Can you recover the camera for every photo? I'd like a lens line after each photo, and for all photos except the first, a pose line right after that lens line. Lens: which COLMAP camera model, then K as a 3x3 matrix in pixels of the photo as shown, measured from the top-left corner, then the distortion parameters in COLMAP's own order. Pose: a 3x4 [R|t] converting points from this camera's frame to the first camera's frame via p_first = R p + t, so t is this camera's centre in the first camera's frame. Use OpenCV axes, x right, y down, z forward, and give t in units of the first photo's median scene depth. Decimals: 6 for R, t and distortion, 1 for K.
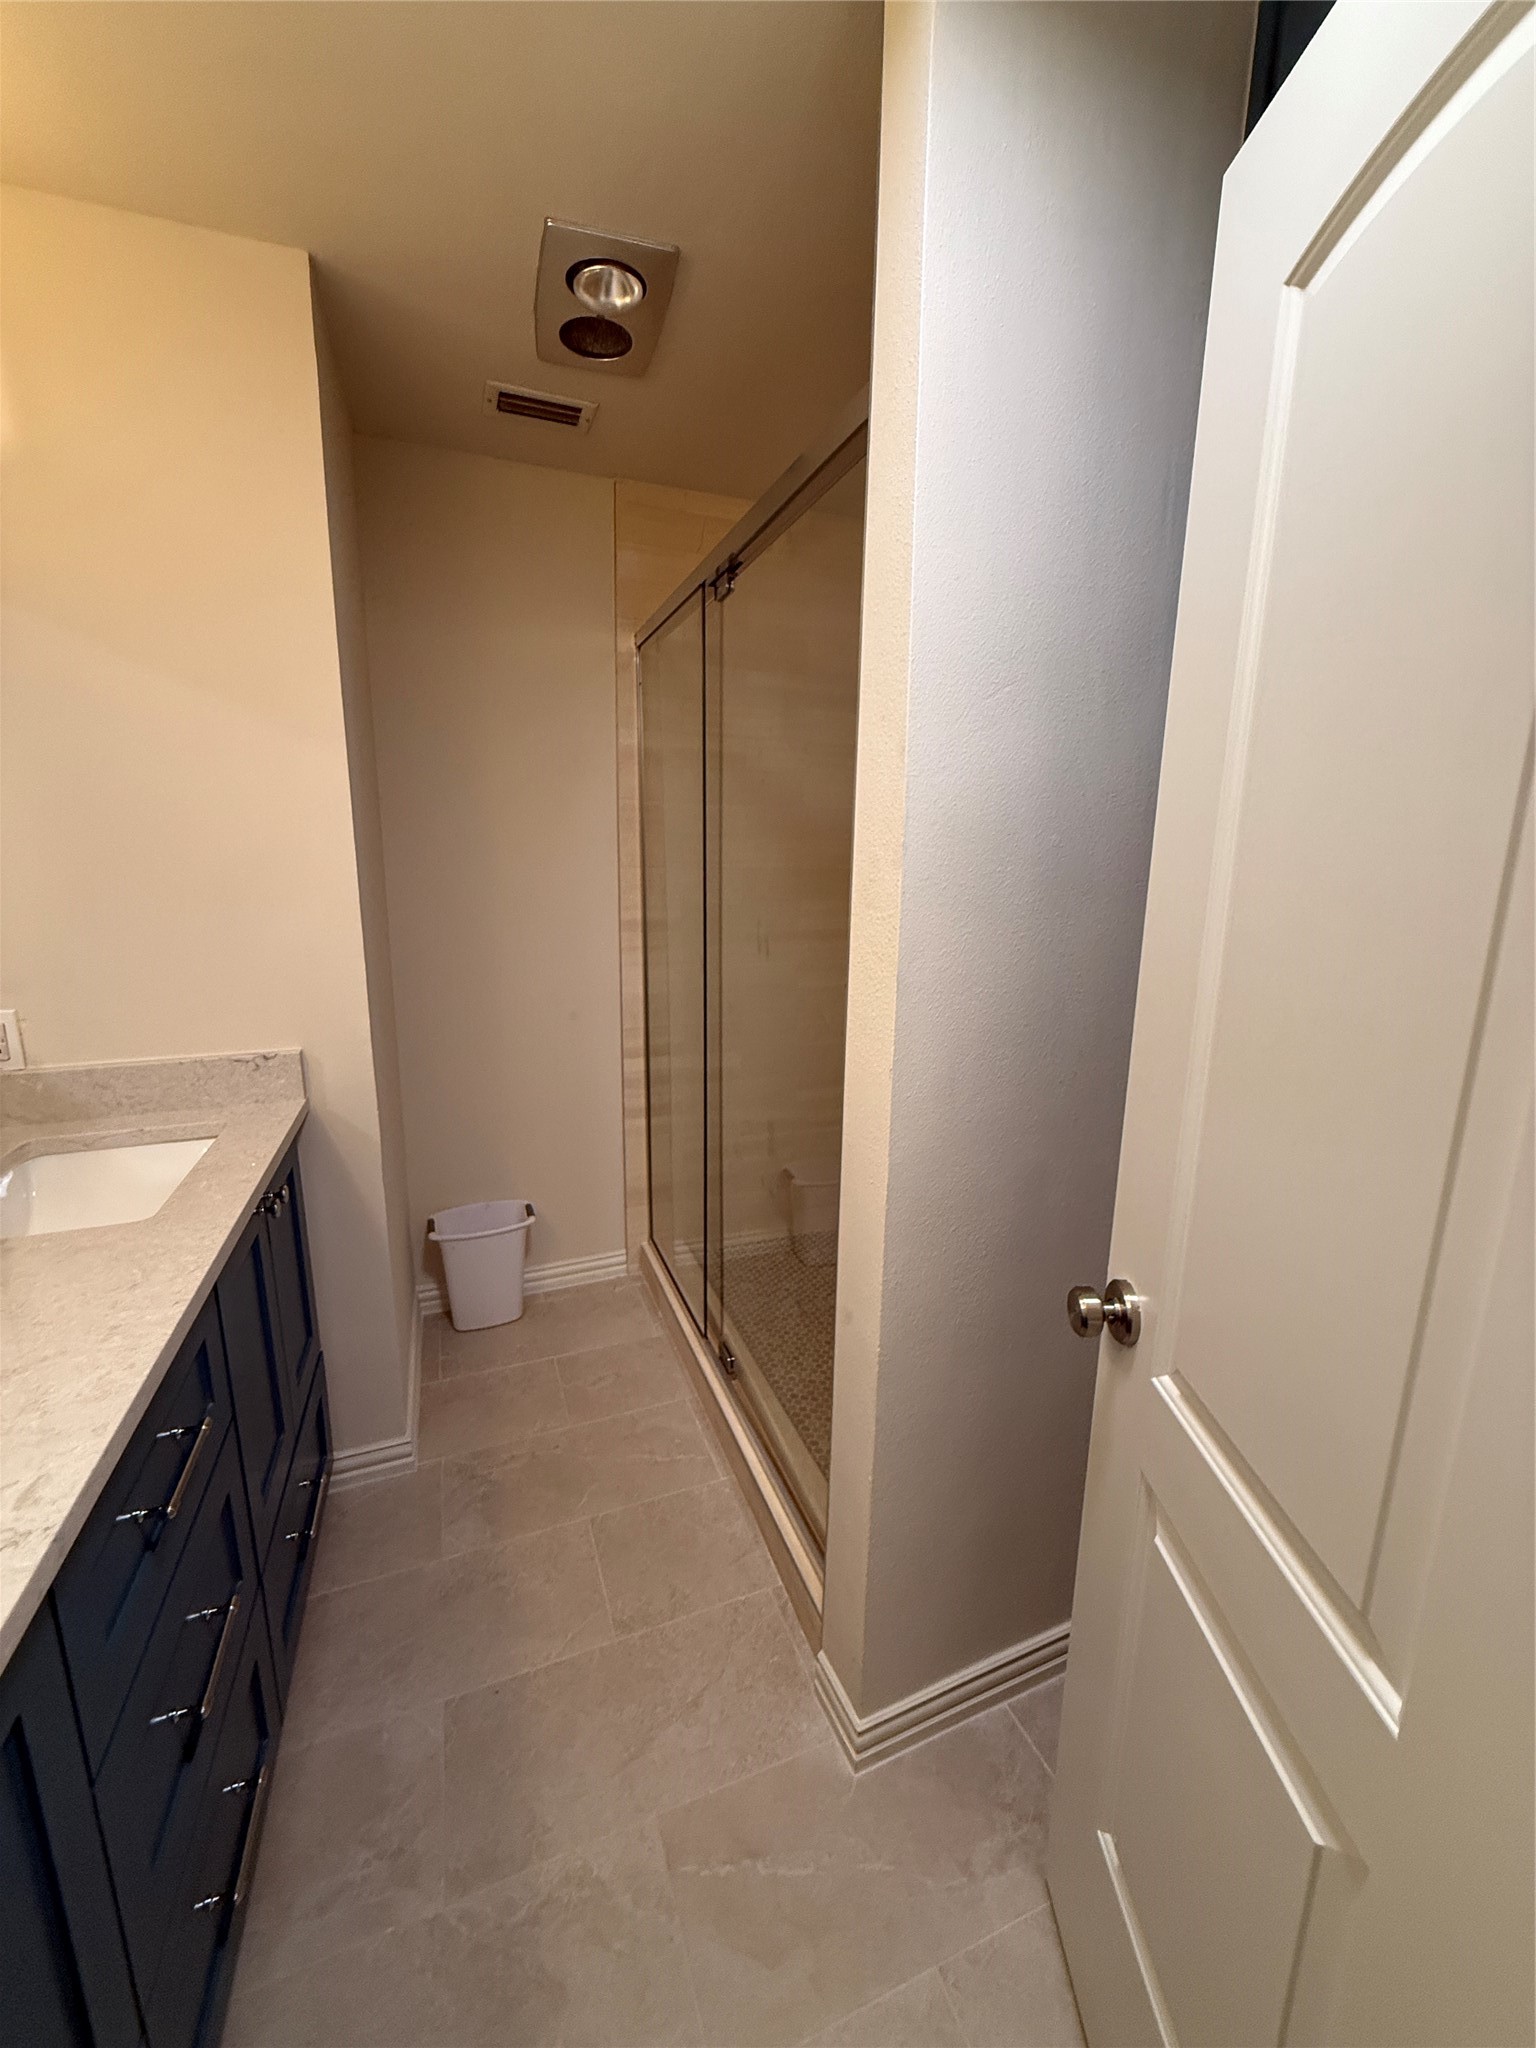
lens RADIAL K [[816.5, 0, 766.6], [0, 816.5, 1018.5], [0, 0, 1]] dist [0.000003, -0.000085]
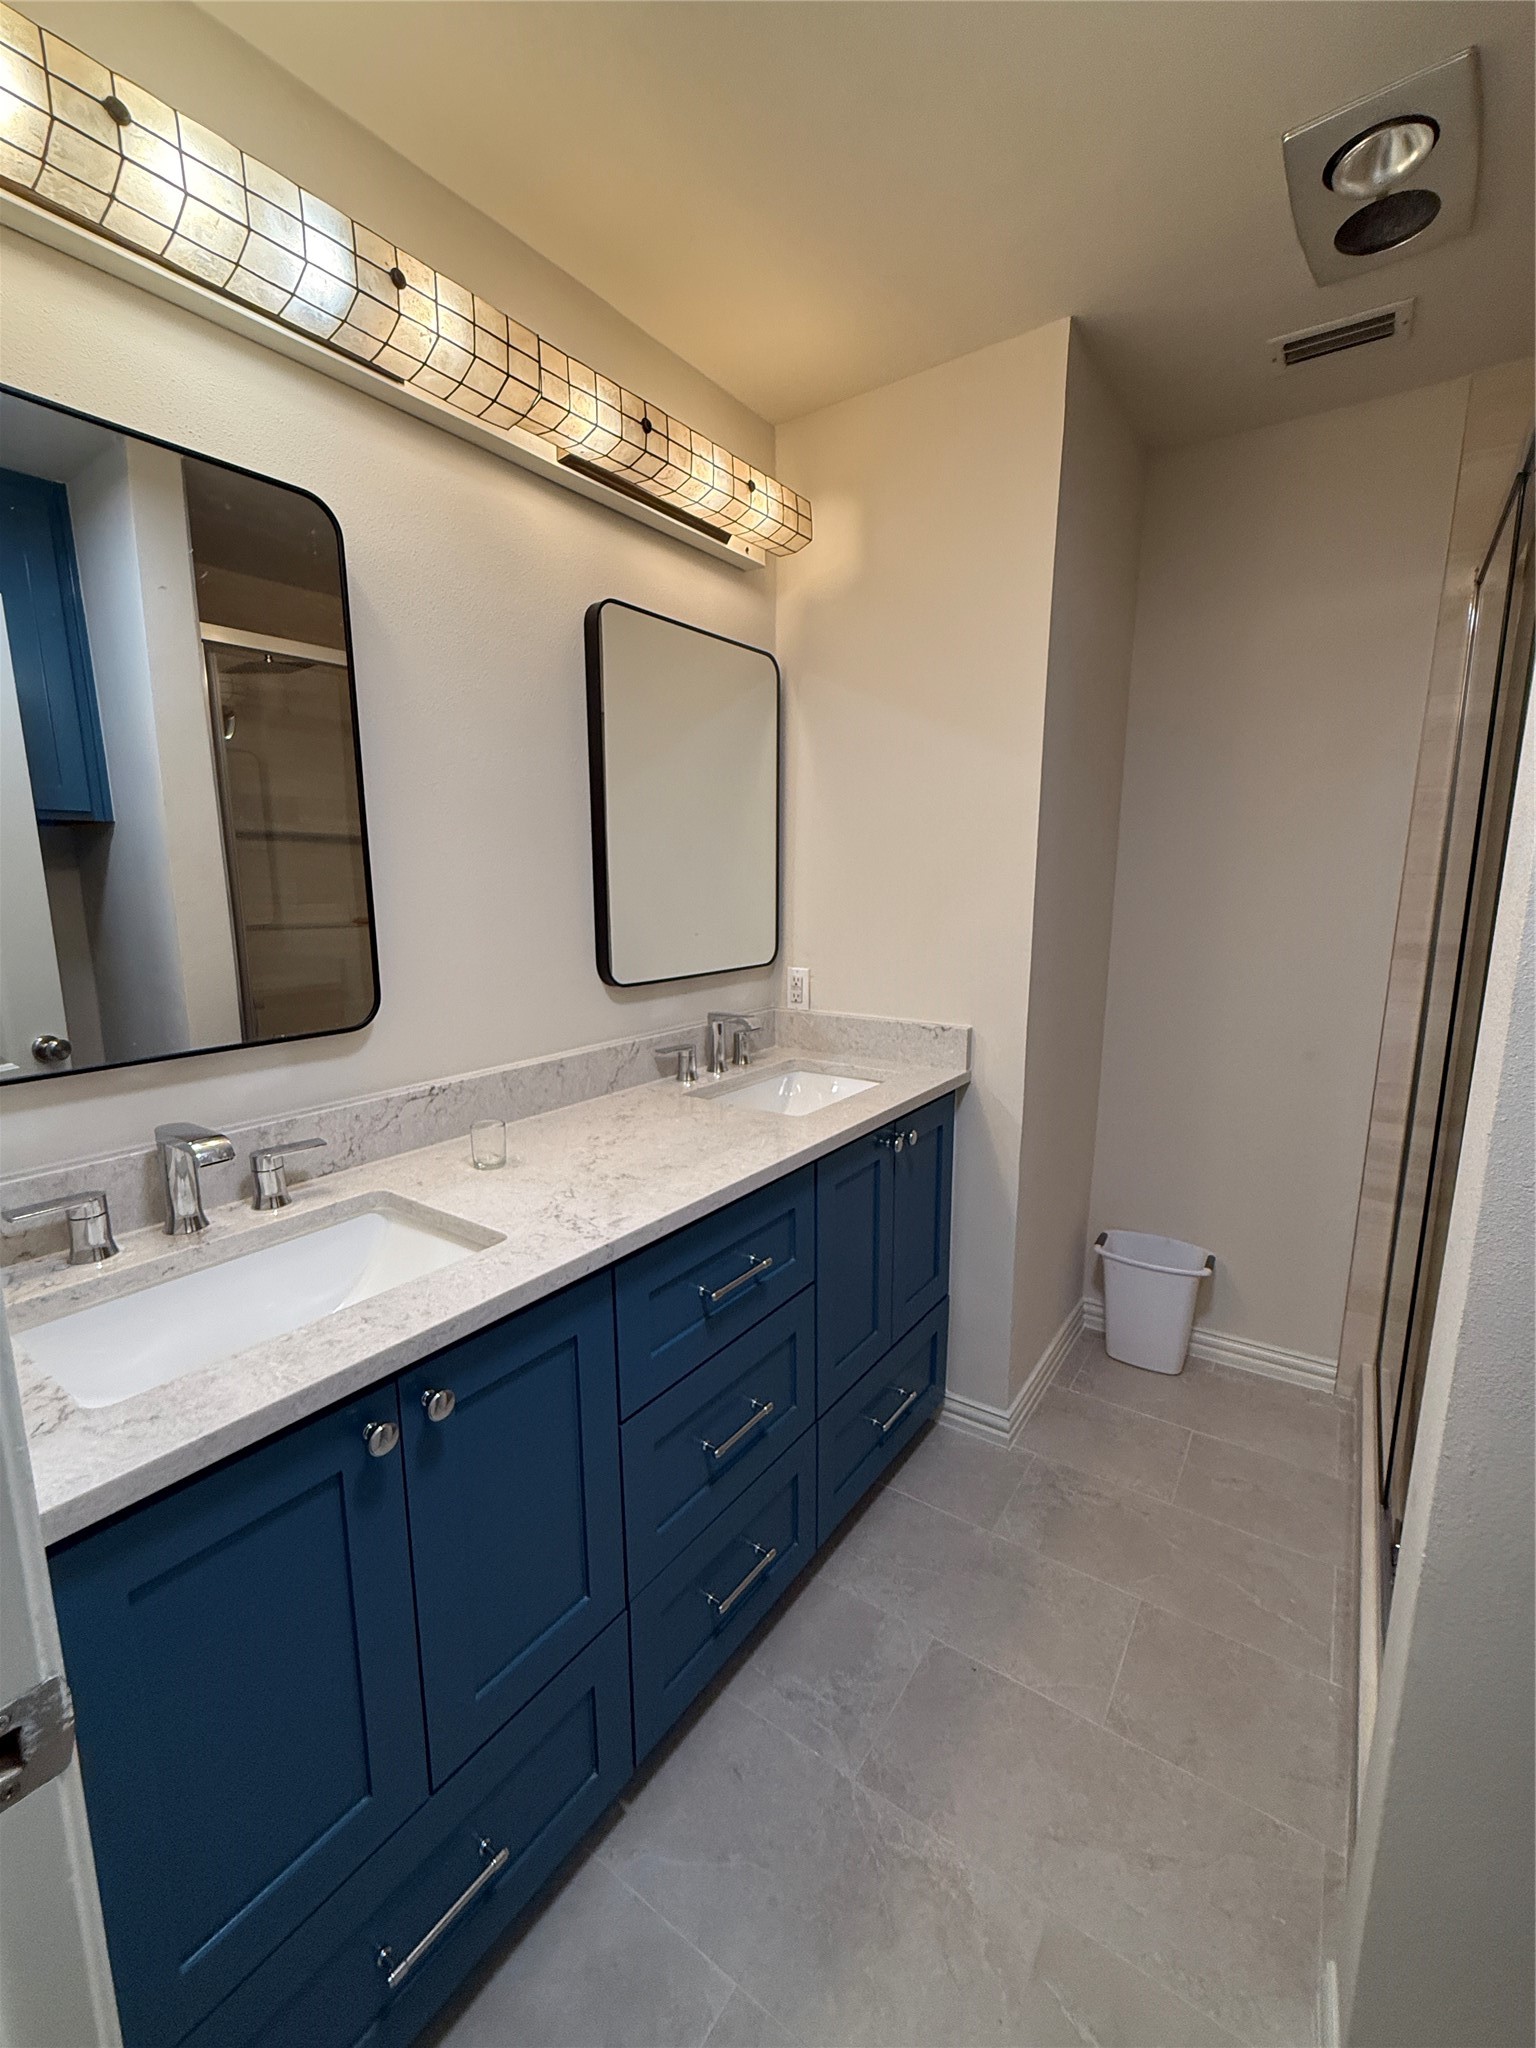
lens RADIAL K [[845.2, 0, 768.0], [0, 845.2, 1024.0], [0, 0, 1]] dist [0.000245, -0.000368]
pose [[0.563422, 0.132408, -0.815490, 0.234635], [-0.164060, 0.985347, 0.046637, 0.024993], [0.809716, 0.107513, 0.576889, 0.087211]]
